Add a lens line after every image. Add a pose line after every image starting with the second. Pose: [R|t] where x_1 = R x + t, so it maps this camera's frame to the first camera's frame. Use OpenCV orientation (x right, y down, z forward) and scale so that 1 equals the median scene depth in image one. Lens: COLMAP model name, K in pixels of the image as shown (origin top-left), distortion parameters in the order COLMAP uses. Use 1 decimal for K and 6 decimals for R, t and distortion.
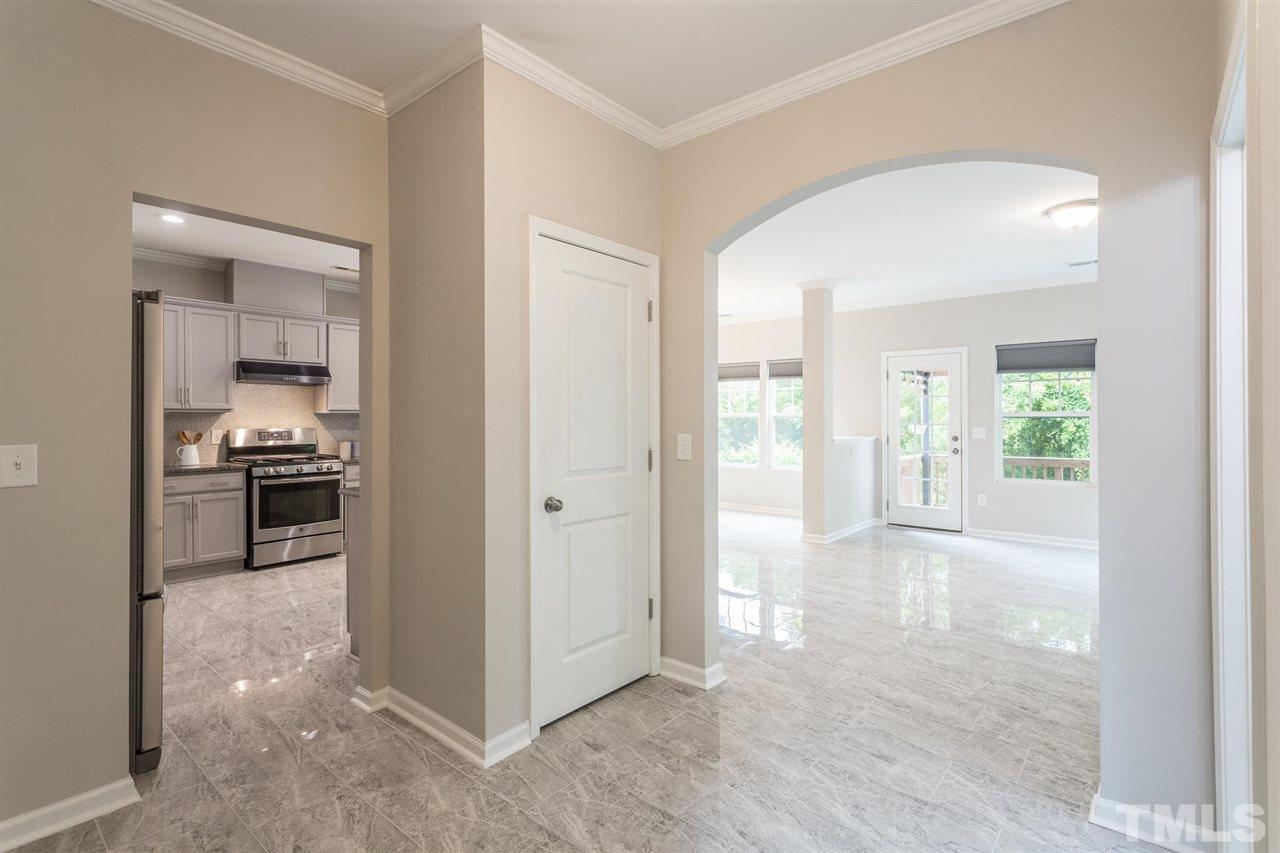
lens RADIAL K [[611.9, 0, 645.4], [0, 611.9, 421.7], [0, 0, 1]] dist [0.001320, 0.000669]
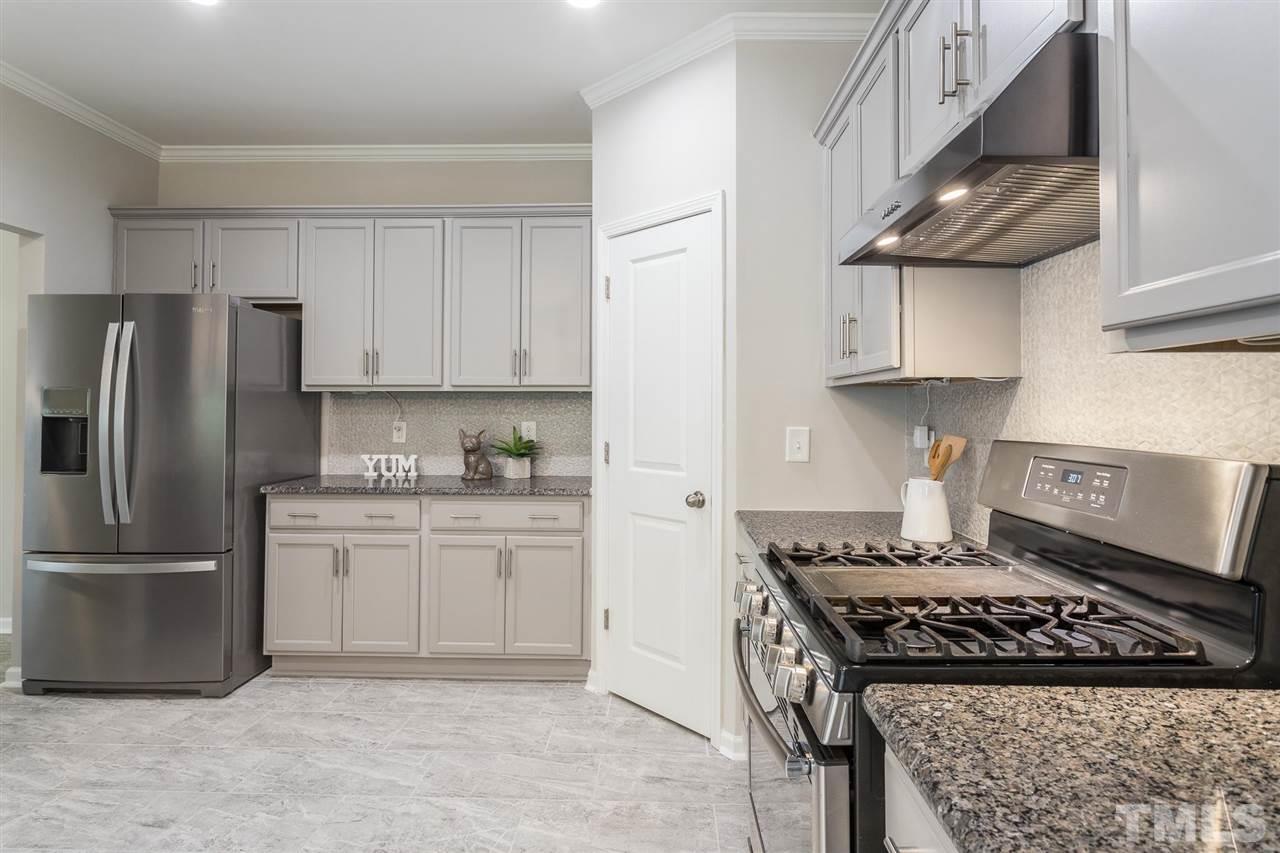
lens RADIAL K [[693.5, 0, 641.0], [0, 693.5, 392.8], [0, 0, 1]] dist [-0.000461, 0.000104]
pose [[-0.784276, -0.013305, -0.620269, -0.391483], [-0.004410, 0.999864, -0.015872, -0.002563], [0.620396, -0.009712, -0.784229, 1.224058]]
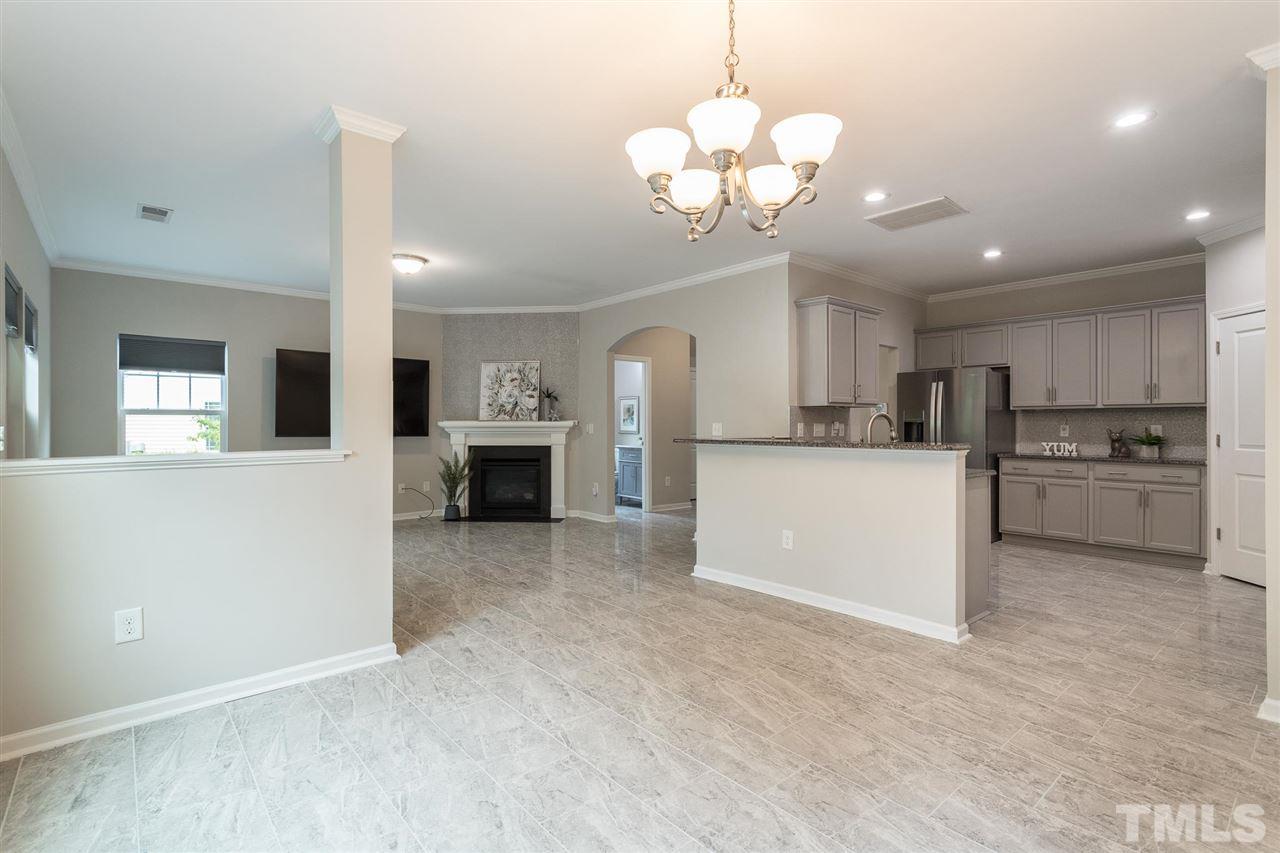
lens RADIAL K [[606.5, 0, 640.0], [0, 606.5, 422.2], [0, 0, 1]] dist [0.001332, 0.000873]
pose [[-0.987110, 0.002498, 0.160024, -0.011321], [0.002623, 0.999996, 0.000571, 0.009014], [-0.160022, 0.000983, -0.987113, 1.801987]]
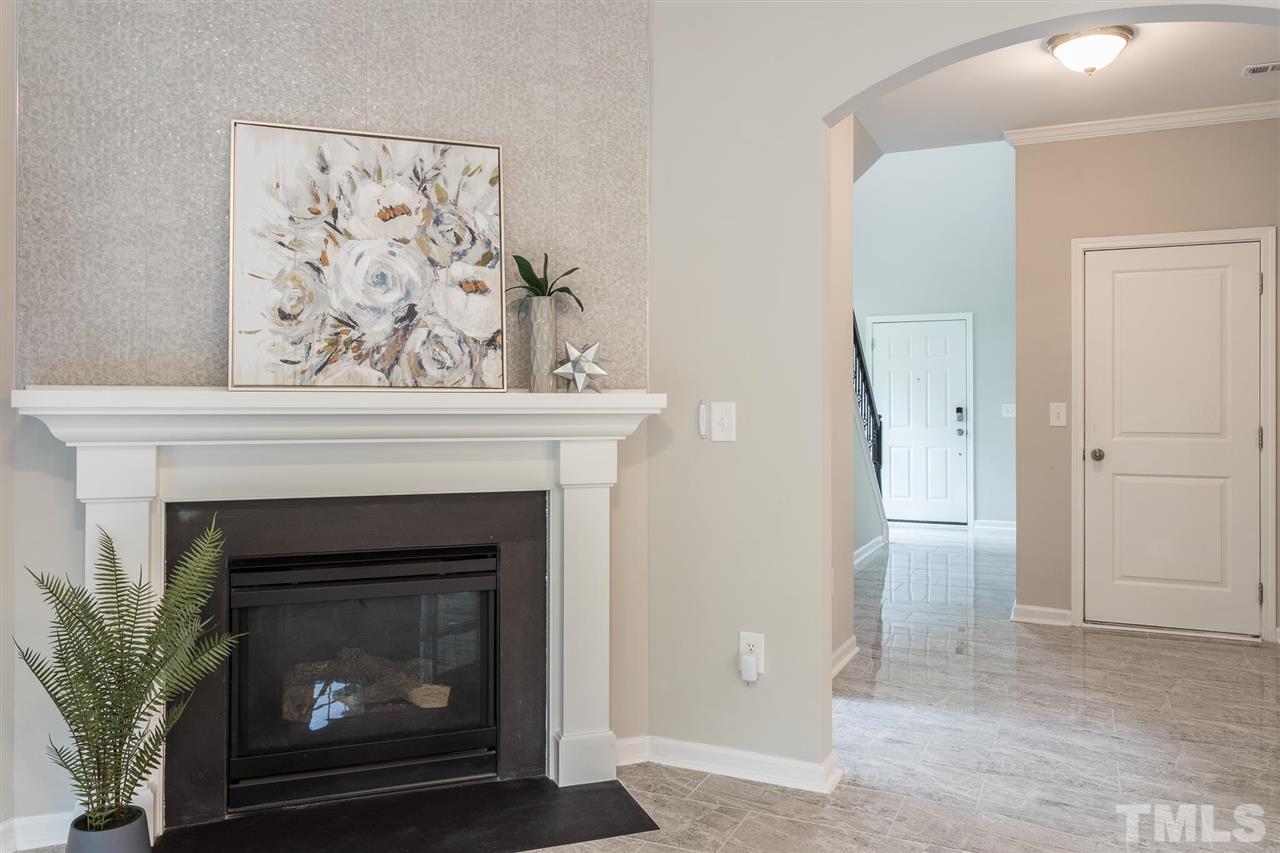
lens RADIAL K [[959.5, 0, 646.7], [0, 959.5, 396.5], [0, 0, 1]] dist [0.000748, -0.002888]
pose [[-0.964085, -0.002281, -0.265583, 0.552254], [-0.001302, 0.999992, -0.003863, 0.011758], [0.265589, -0.003379, -0.964080, 0.926099]]
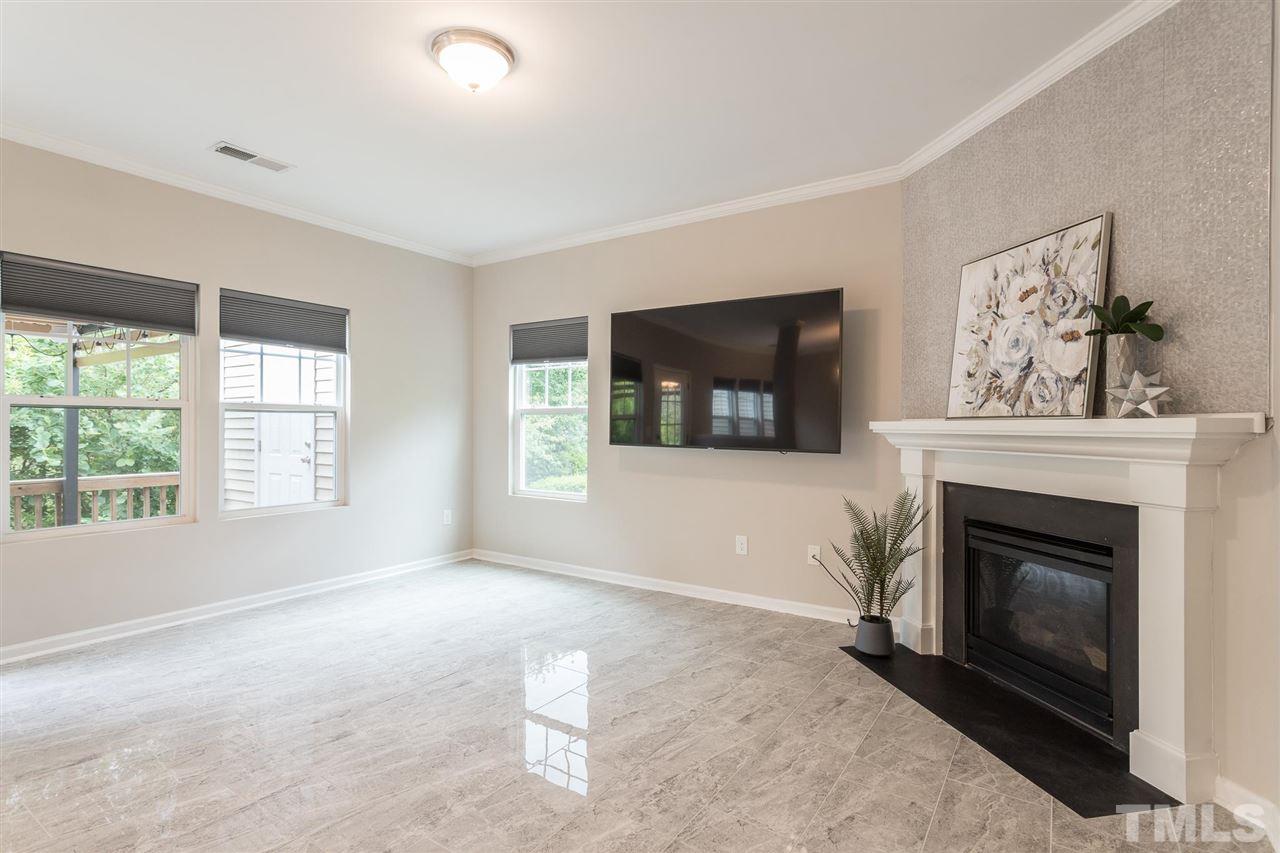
lens RADIAL K [[626.2, 0, 635.3], [0, 626.2, 426.7], [0, 0, 1]] dist [-0.000130, 0.000156]
pose [[-0.097941, 0.000034, 0.995192, 0.059438], [0.001504, 0.999999, 0.000114, 0.012431], [-0.995191, 0.001508, -0.097941, 0.724147]]
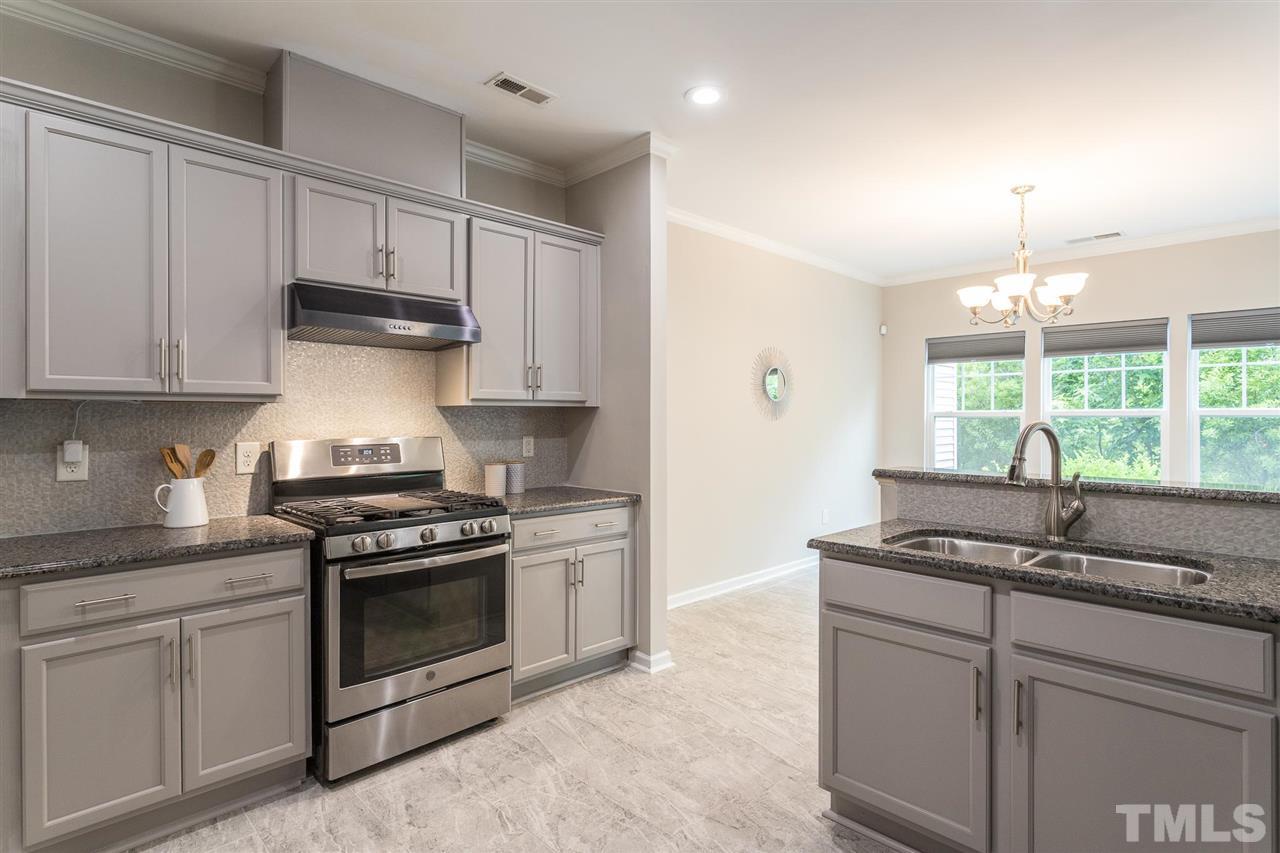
lens RADIAL K [[649.6, 0, 642.1], [0, 649.6, 423.9], [0, 0, 1]] dist [-0.004063, -0.000741]
pose [[0.995747, 0.002064, -0.092108, -0.390782], [-0.001664, 0.999989, 0.004416, -0.002839], [0.092116, -0.004244, 0.995739, 0.587698]]
